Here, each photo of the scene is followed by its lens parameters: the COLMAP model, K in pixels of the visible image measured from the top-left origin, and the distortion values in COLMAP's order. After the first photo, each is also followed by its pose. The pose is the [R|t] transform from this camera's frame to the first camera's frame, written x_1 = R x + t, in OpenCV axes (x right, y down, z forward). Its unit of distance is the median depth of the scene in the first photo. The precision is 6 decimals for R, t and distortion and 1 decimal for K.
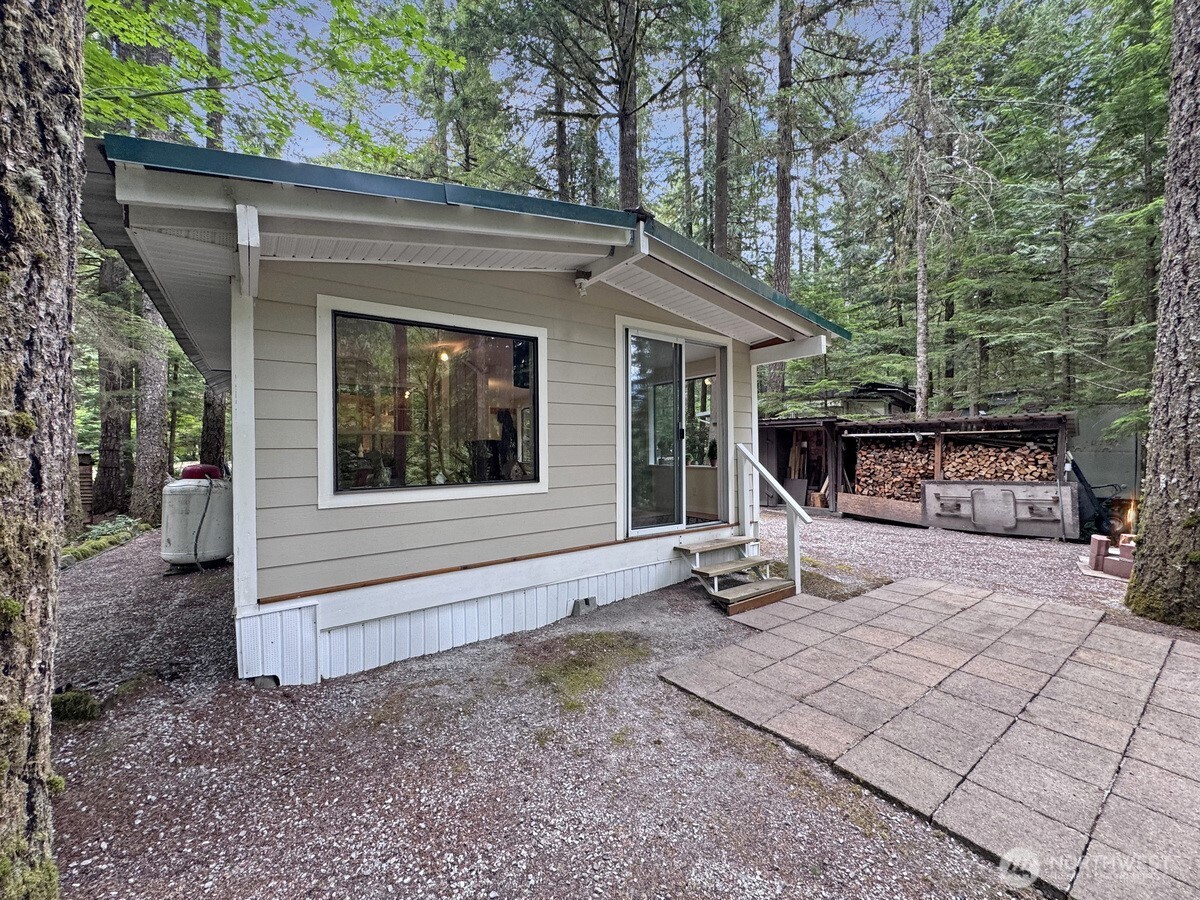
lens RADIAL K [[479.0, 0, 600.0], [0, 479.0, 450.0], [0, 0, 1]] dist [0.000351, 0.000043]
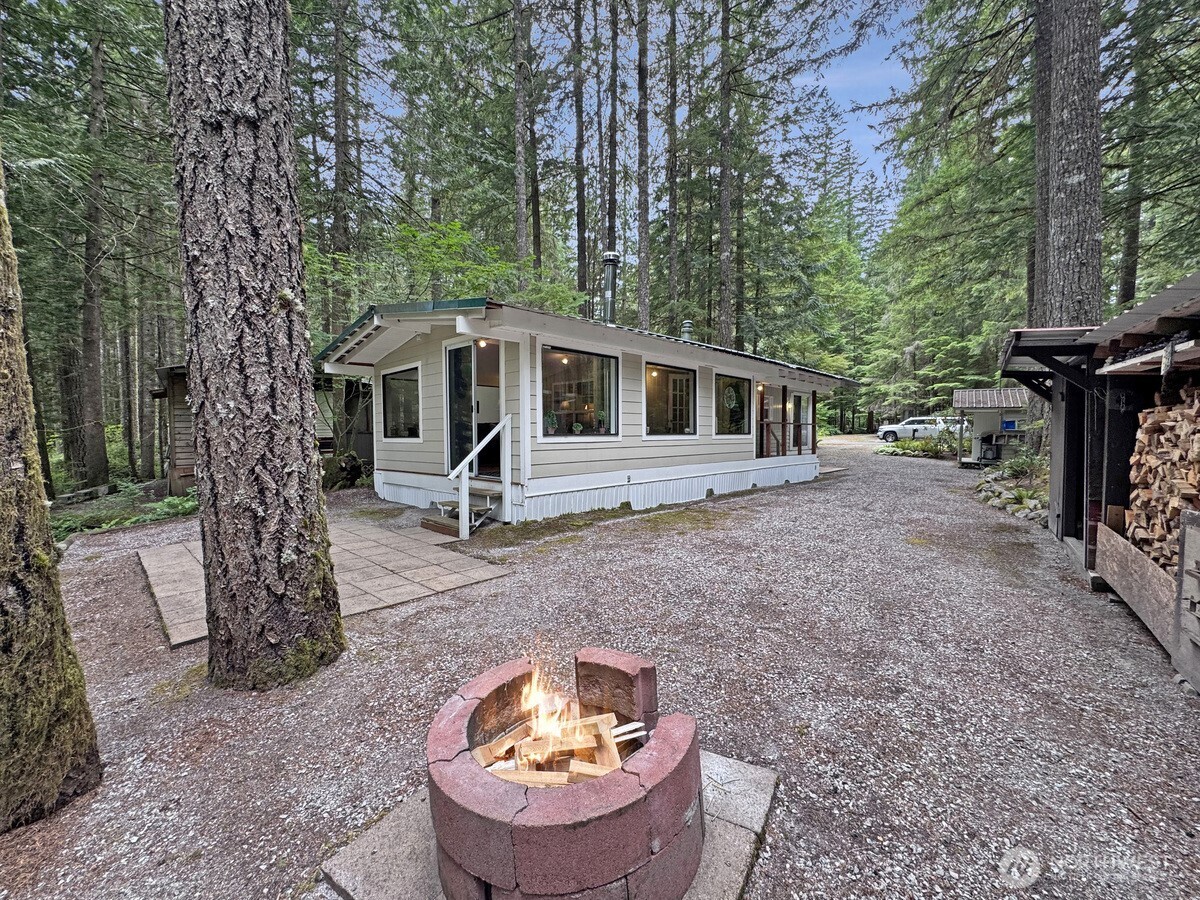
lens RADIAL K [[489.5, 0, 600.0], [0, 489.5, 450.0], [0, 0, 1]] dist [0.001149, 0.000133]
pose [[0.185811, 0.047096, -0.981456, 1.568119], [-0.002550, 0.998870, 0.047449, 0.025964], [0.982582, -0.006314, 0.185721, 1.060154]]
